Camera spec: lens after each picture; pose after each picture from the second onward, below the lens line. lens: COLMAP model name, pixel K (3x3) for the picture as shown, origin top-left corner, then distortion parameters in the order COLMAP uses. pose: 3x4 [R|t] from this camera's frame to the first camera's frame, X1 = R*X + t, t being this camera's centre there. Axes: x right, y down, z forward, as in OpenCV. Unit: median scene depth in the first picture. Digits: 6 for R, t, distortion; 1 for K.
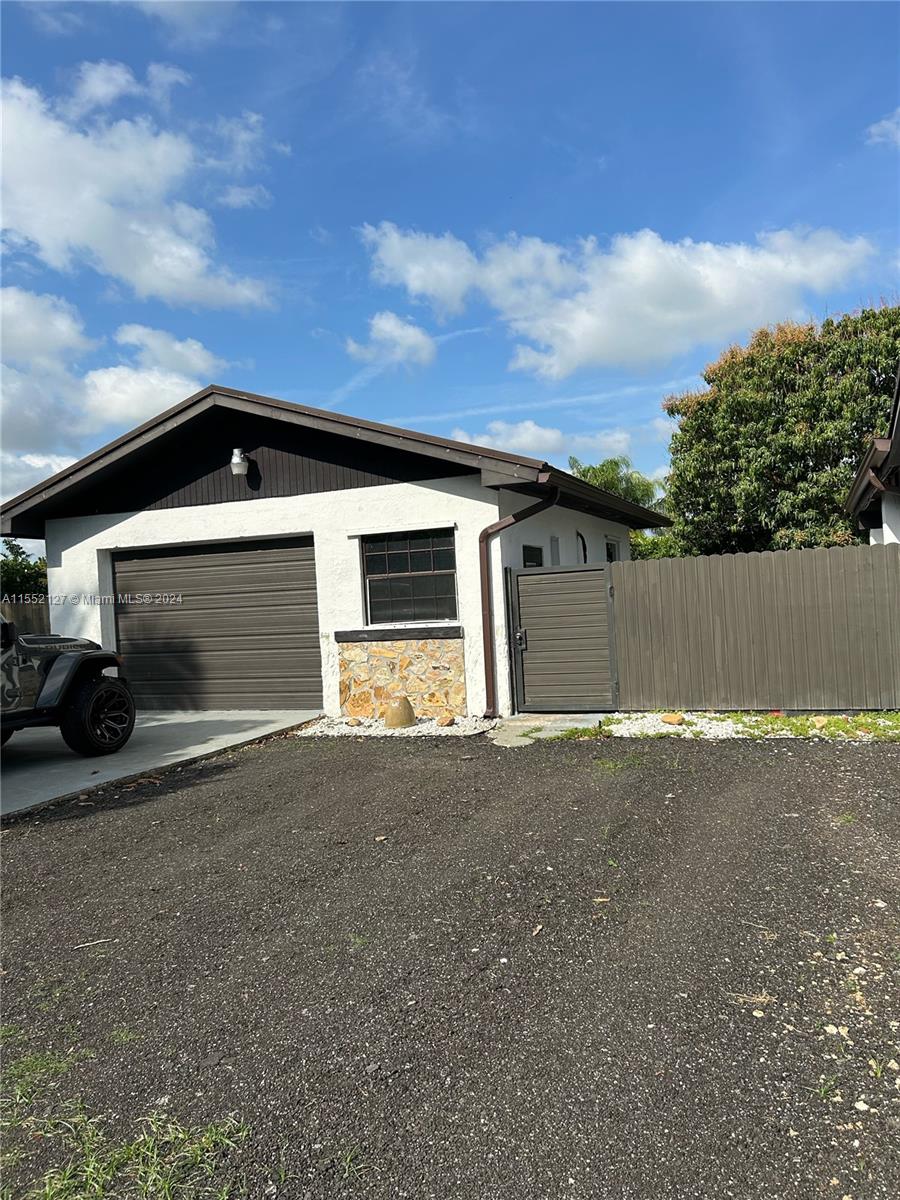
lens RADIAL K [[902.8, 0, 450.0], [0, 902.8, 600.0], [0, 0, 1]] dist [-0.000675, -0.001145]
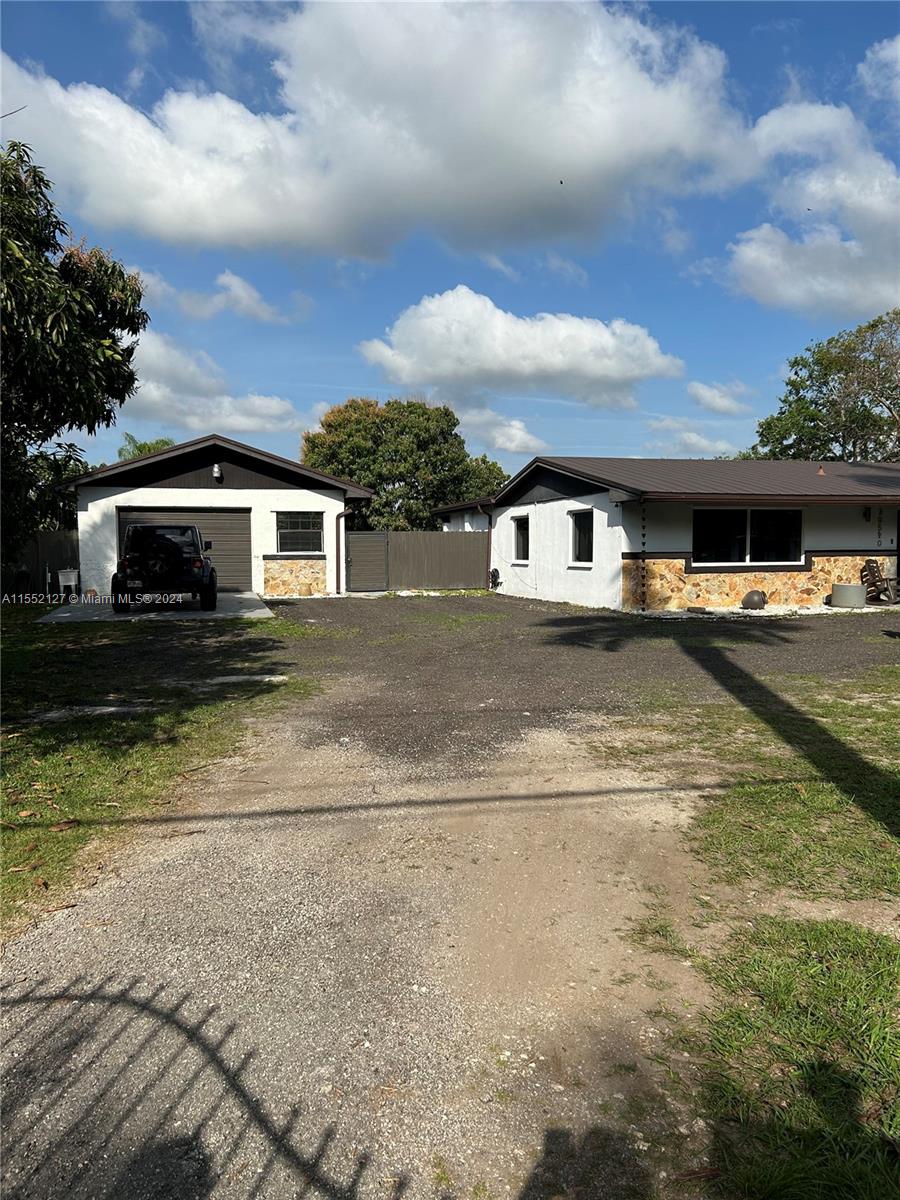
lens RADIAL K [[902.8, 0, 450.0], [0, 902.8, 600.0], [0, 0, 1]] dist [-0.000675, -0.001145]
pose [[0.794790, 0.017667, 0.606627, -1.093173], [-0.040456, 0.998895, 0.023914, 0.073941], [-0.605535, -0.043548, 0.794627, -1.008081]]
